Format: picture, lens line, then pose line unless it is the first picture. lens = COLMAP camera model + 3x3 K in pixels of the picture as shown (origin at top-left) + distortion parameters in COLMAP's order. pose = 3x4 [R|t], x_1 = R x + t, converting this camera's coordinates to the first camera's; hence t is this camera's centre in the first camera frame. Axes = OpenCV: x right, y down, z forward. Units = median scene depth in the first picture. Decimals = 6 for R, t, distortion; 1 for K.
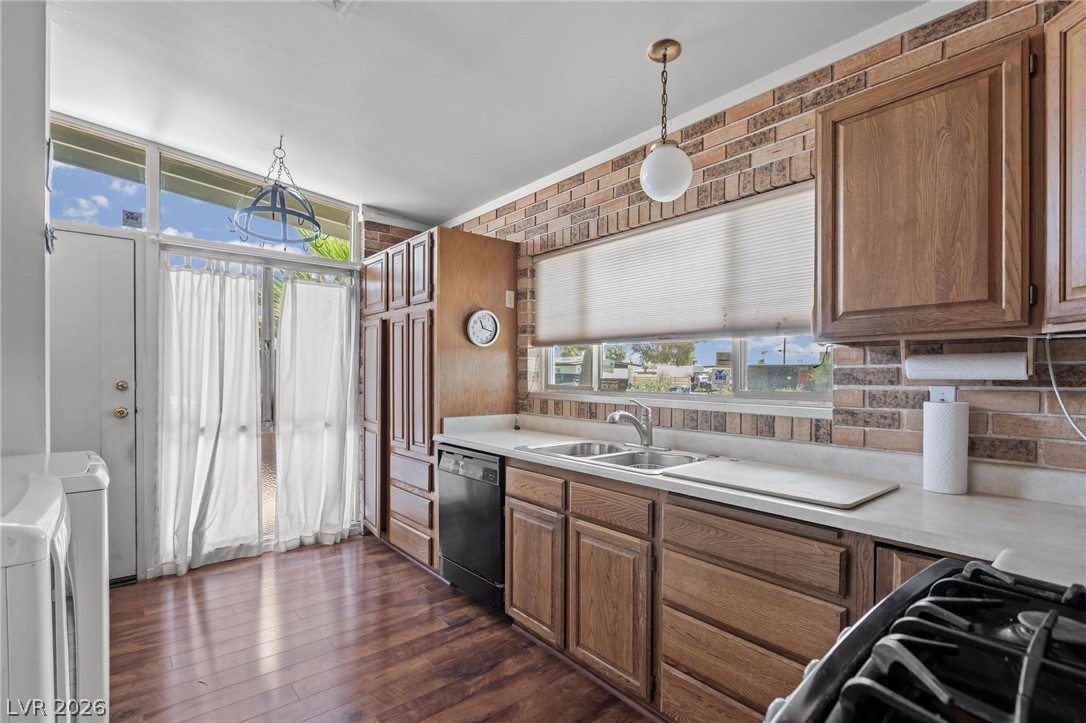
lens RADIAL K [[499.7, 0, 544.9], [0, 499.7, 371.2], [0, 0, 1]] dist [-0.011594, 0.003308]
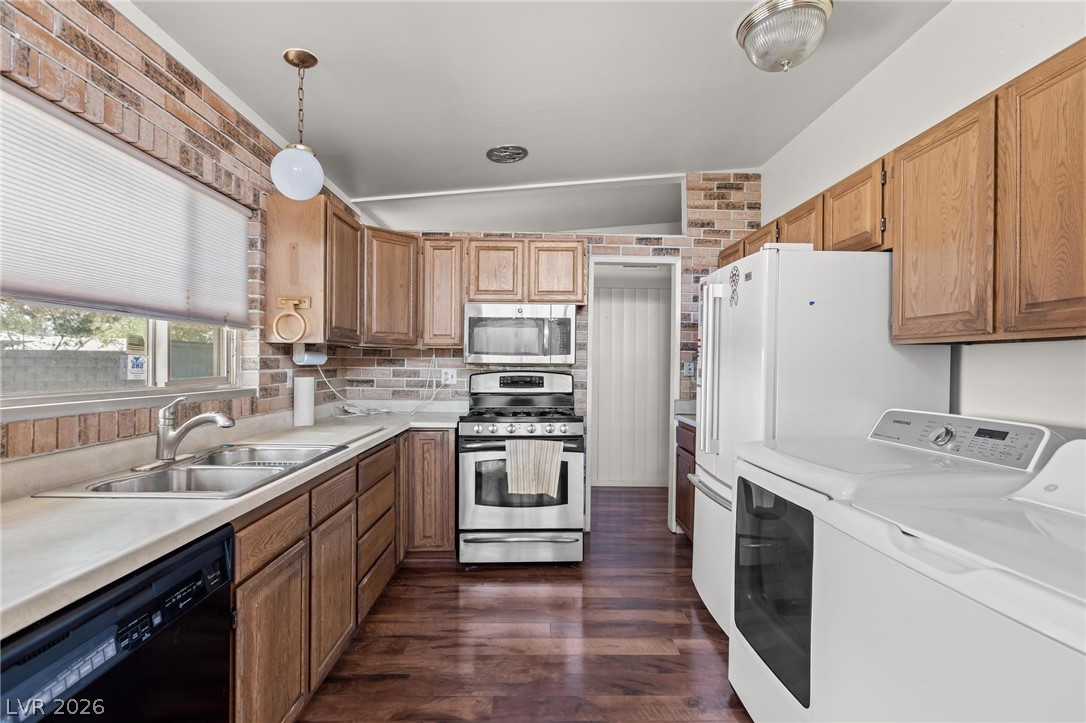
lens RADIAL K [[499.7, 0, 541.6], [0, 499.7, 363.1], [0, 0, 1]] dist [-0.011594, 0.003308]
pose [[-0.778914, -0.010712, 0.627039, -0.524955], [-0.010092, 0.999939, 0.004546, -0.002055], [-0.627049, -0.002787, -0.778975, 0.946463]]
